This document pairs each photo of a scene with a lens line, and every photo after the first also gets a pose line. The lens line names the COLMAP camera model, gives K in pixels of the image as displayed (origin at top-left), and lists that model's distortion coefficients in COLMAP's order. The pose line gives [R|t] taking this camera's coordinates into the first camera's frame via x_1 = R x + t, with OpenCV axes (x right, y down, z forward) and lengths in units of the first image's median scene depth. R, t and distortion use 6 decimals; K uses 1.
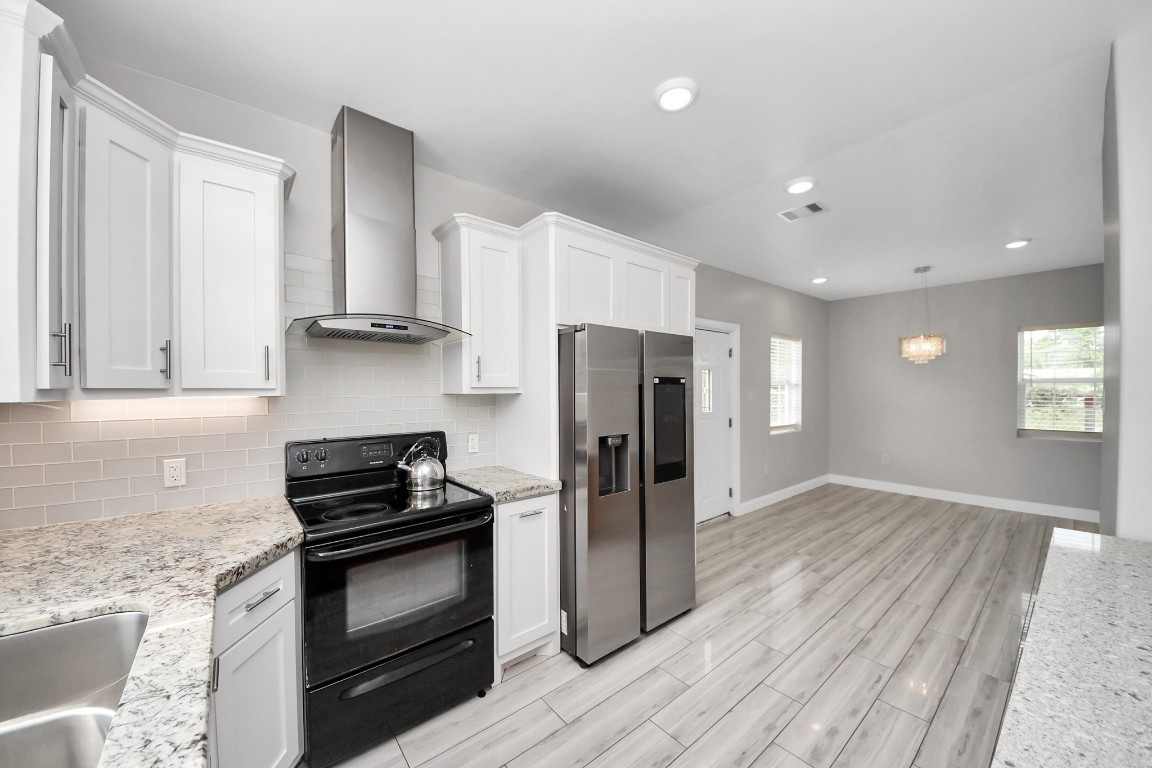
lens RADIAL K [[402.0, 0, 576.0], [0, 402.0, 384.0], [0, 0, 1]] dist [0.022882, -0.016911]
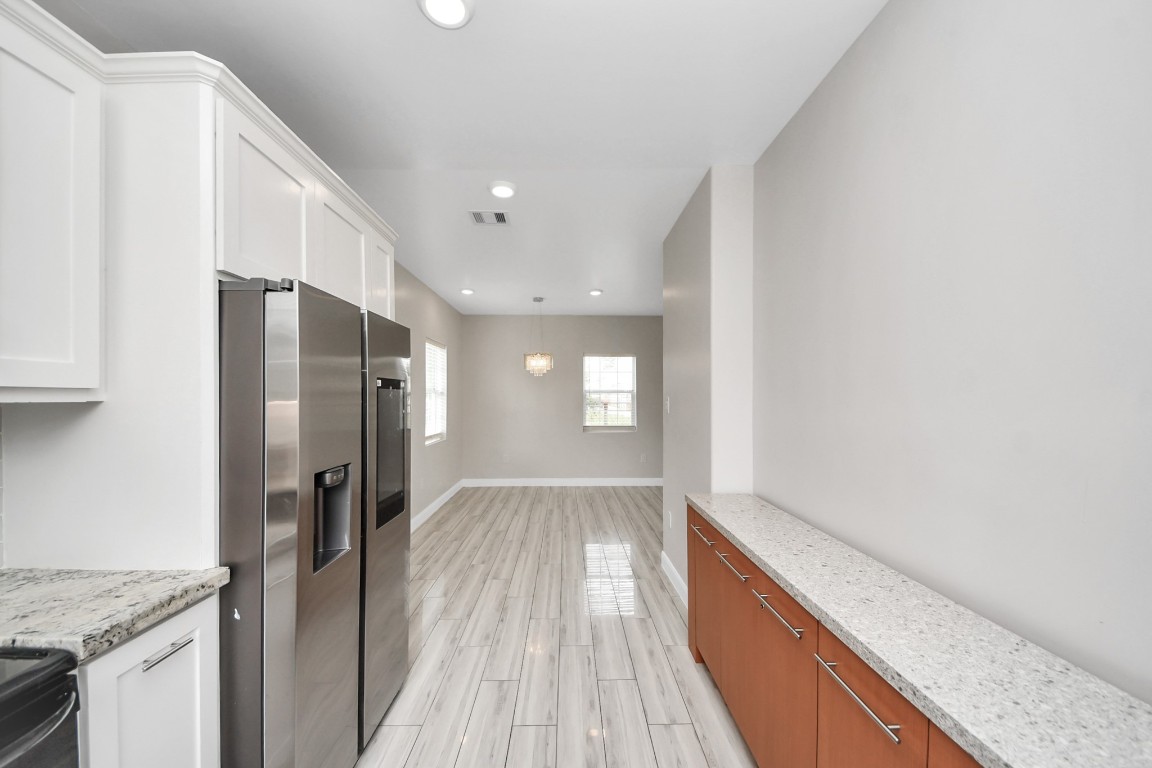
lens RADIAL K [[425.8, 0, 560.5], [0, 425.8, 387.7], [0, 0, 1]] dist [0.028465, -0.020964]
pose [[0.633070, 0.019438, 0.773850, -0.162356], [-0.009946, 0.999806, -0.016978, 0.008910], [-0.774031, 0.003052, 0.633141, 0.242075]]
